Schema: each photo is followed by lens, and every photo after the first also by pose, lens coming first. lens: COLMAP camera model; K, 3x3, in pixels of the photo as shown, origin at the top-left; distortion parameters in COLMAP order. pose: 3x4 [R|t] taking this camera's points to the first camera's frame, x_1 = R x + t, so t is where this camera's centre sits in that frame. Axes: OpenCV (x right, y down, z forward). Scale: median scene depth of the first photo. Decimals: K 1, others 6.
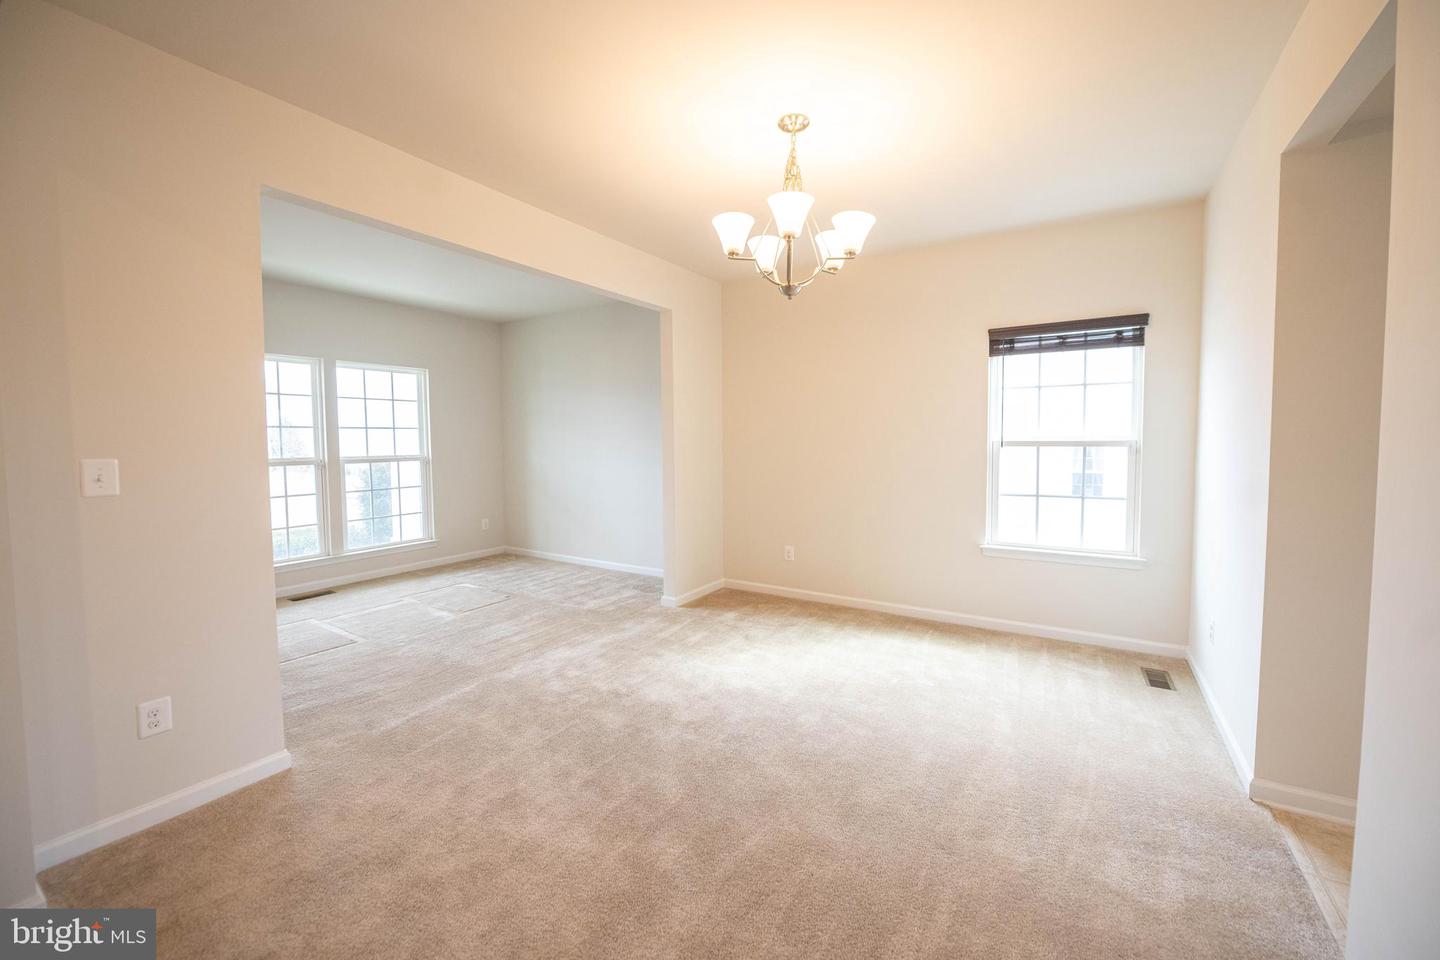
lens RADIAL K [[571.0, 0, 722.6], [0, 571.0, 480.3], [0, 0, 1]] dist [-0.008558, -0.000329]
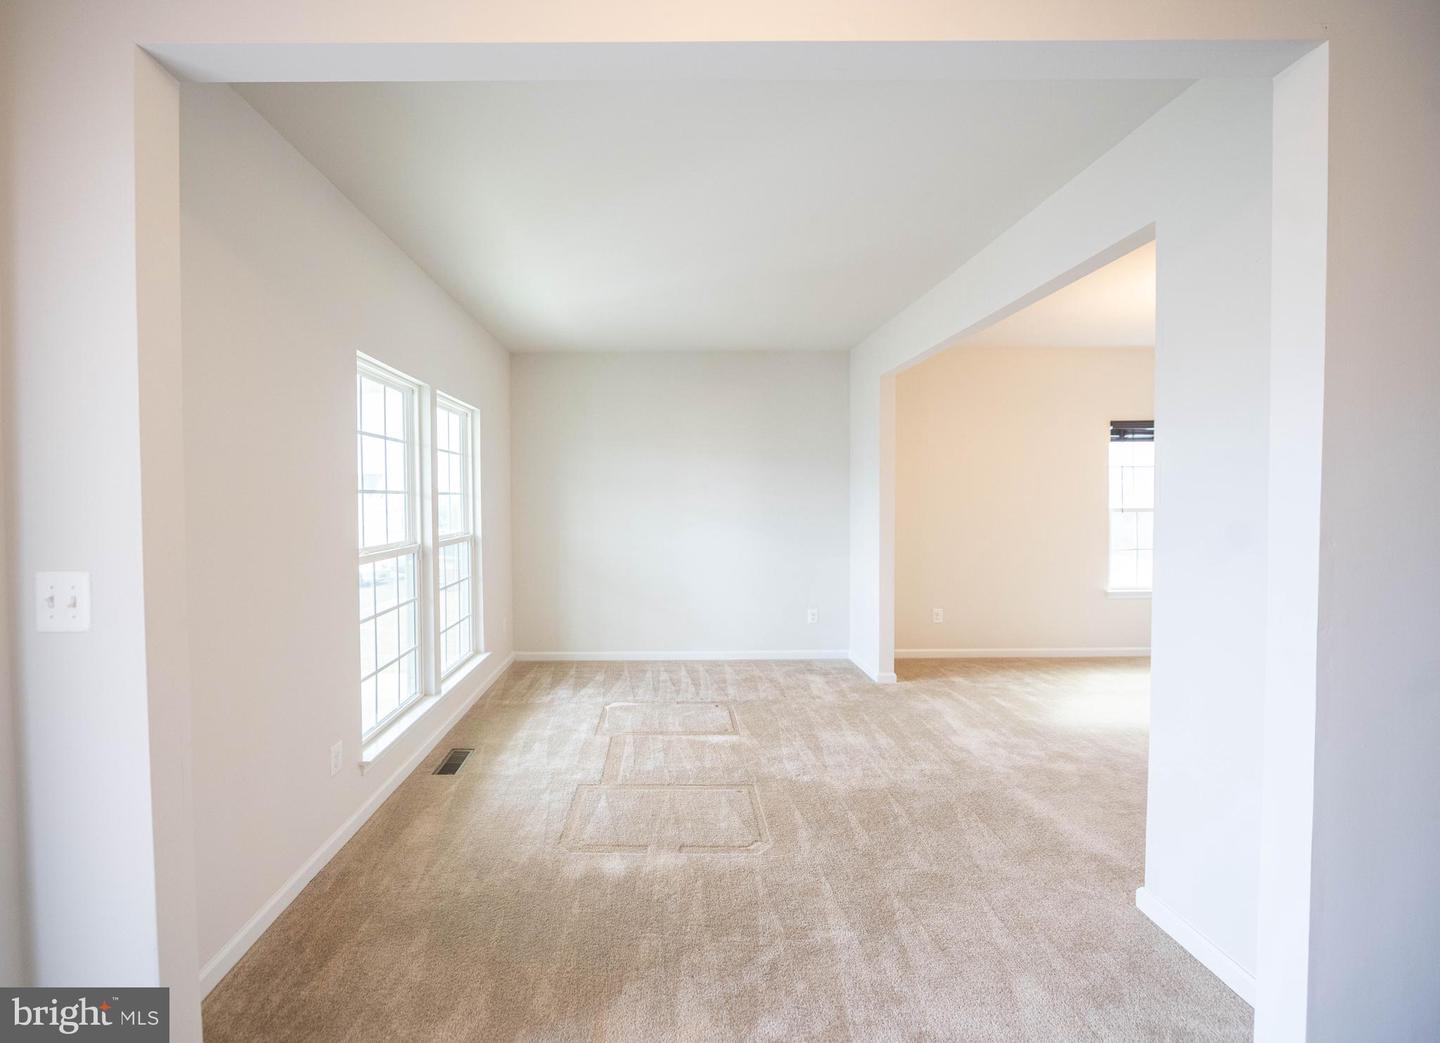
lens RADIAL K [[613.3, 0, 710.9], [0, 613.3, 521.9], [0, 0, 1]] dist [-0.001195, -0.000184]
pose [[0.839691, -0.018211, 0.542759, -1.003398], [0.040587, 0.998747, -0.029281, -0.033600], [-0.541546, 0.046616, 0.839378, 0.325491]]
